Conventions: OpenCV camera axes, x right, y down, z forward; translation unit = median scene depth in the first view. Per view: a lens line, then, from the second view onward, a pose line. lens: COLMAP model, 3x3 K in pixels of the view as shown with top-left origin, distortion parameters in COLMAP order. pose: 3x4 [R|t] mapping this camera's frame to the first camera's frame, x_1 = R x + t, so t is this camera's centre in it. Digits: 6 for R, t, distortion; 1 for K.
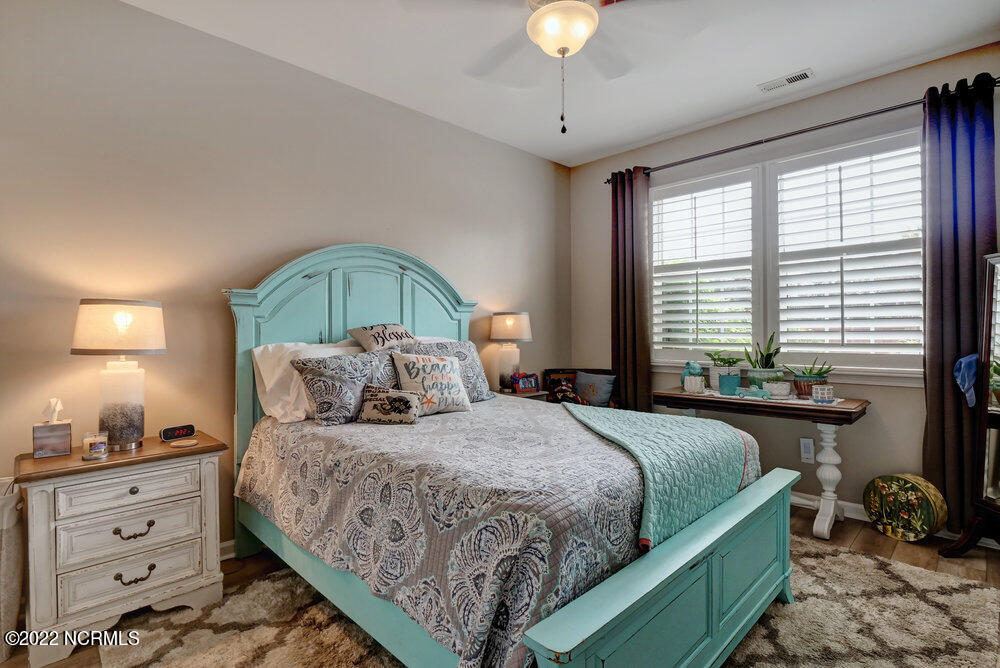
lens RADIAL K [[488.5, 0, 494.6], [0, 488.5, 327.7], [0, 0, 1]] dist [-0.004094, -0.006226]
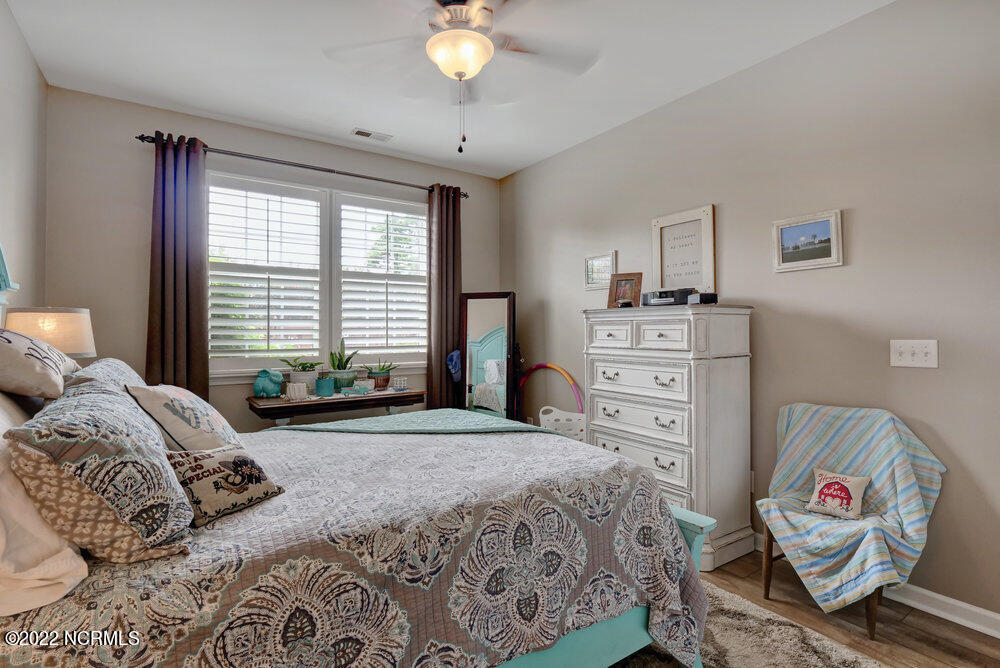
lens RADIAL K [[488.5, 0, 494.6], [0, 488.5, 327.7], [0, 0, 1]] dist [-0.004094, -0.006226]
pose [[0.171564, 0.010790, 0.985114, -0.567319], [-0.004546, 0.999938, -0.010161, -0.006215], [-0.985162, -0.002735, 0.171603, 0.478725]]
